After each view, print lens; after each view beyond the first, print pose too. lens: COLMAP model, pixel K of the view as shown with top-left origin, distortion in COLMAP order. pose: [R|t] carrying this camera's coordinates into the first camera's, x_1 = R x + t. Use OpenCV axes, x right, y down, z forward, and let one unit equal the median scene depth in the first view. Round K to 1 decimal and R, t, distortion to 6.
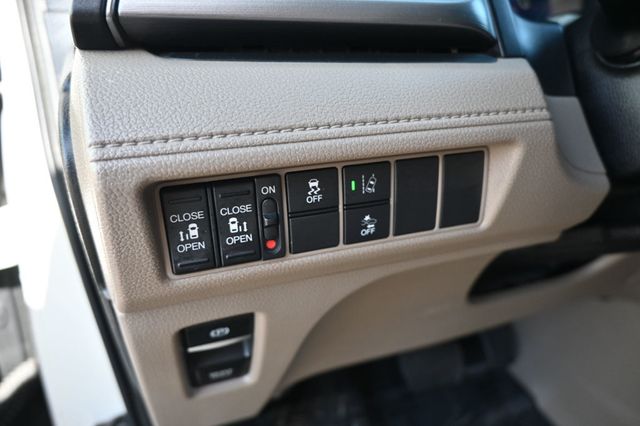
lens RADIAL K [[429.6, 0, 321.8], [0, 429.6, 213.5], [0, 0, 1]] dist [-0.013183, -0.001881]
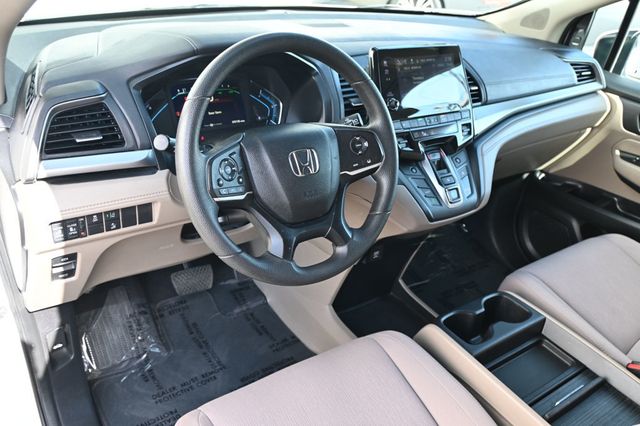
lens RADIAL K [[535.2, 0, 318.2], [0, 535.2, 215.5], [0, 0, 1]] dist [-0.004283, 0.002335]
pose [[0.951306, -0.021403, 0.307503, 0.360861], [-0.033050, 0.984754, 0.170784, -0.853217], [-0.306470, -0.172631, 0.936095, -3.537444]]
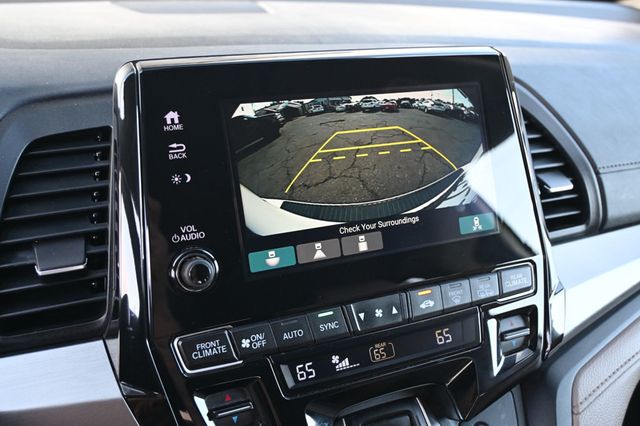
lens RADIAL K [[604.7, 0, 317.8], [0, 604.7, 212.6], [0, 0, 1]] dist [-0.008201, 0.000000]
pose [[0.993013, 0.042700, 0.110010, 3.005437], [-0.055884, 0.991236, 0.119698, -1.455383], [-0.103935, -0.125010, 0.986696, -0.005527]]
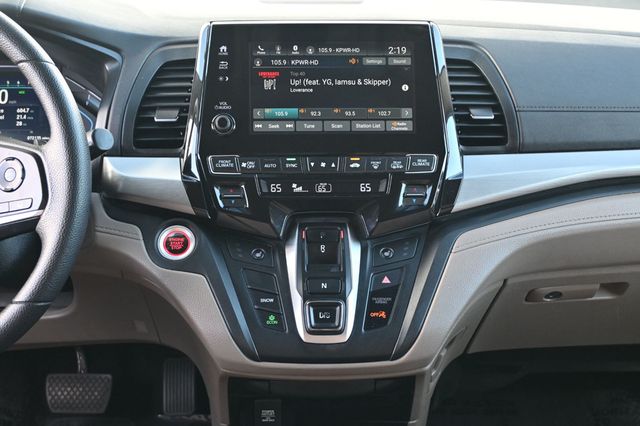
lens RADIAL K [[863.7, 0, 319.5], [0, 863.7, 212.2], [0, 0, 1]] dist [0.006396, 0.000000]
pose [[0.955247, 0.143370, -0.258742, 4.697127], [-0.133235, 0.989479, 0.056387, -0.926146], [0.264104, -0.019390, 0.964299, -2.856165]]
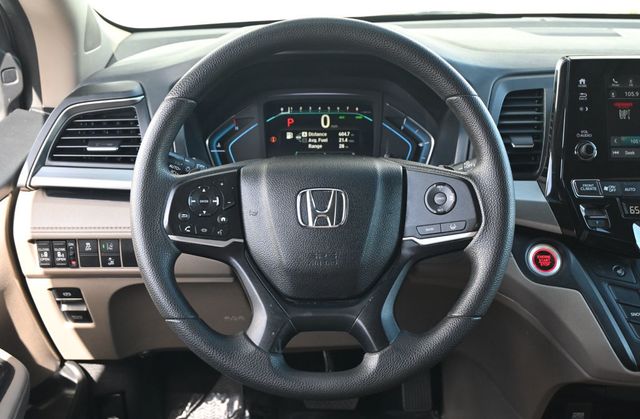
lens RADIAL K [[794.7, 0, 318.7], [0, 794.7, 206.6], [0, 0, 1]] dist [-0.012840, 0.000000]
pose [[0.949598, 0.147832, -0.276421, 2.696817], [-0.139346, 0.988970, 0.050209, -0.749441], [0.280794, -0.009161, 0.959724, -3.417016]]
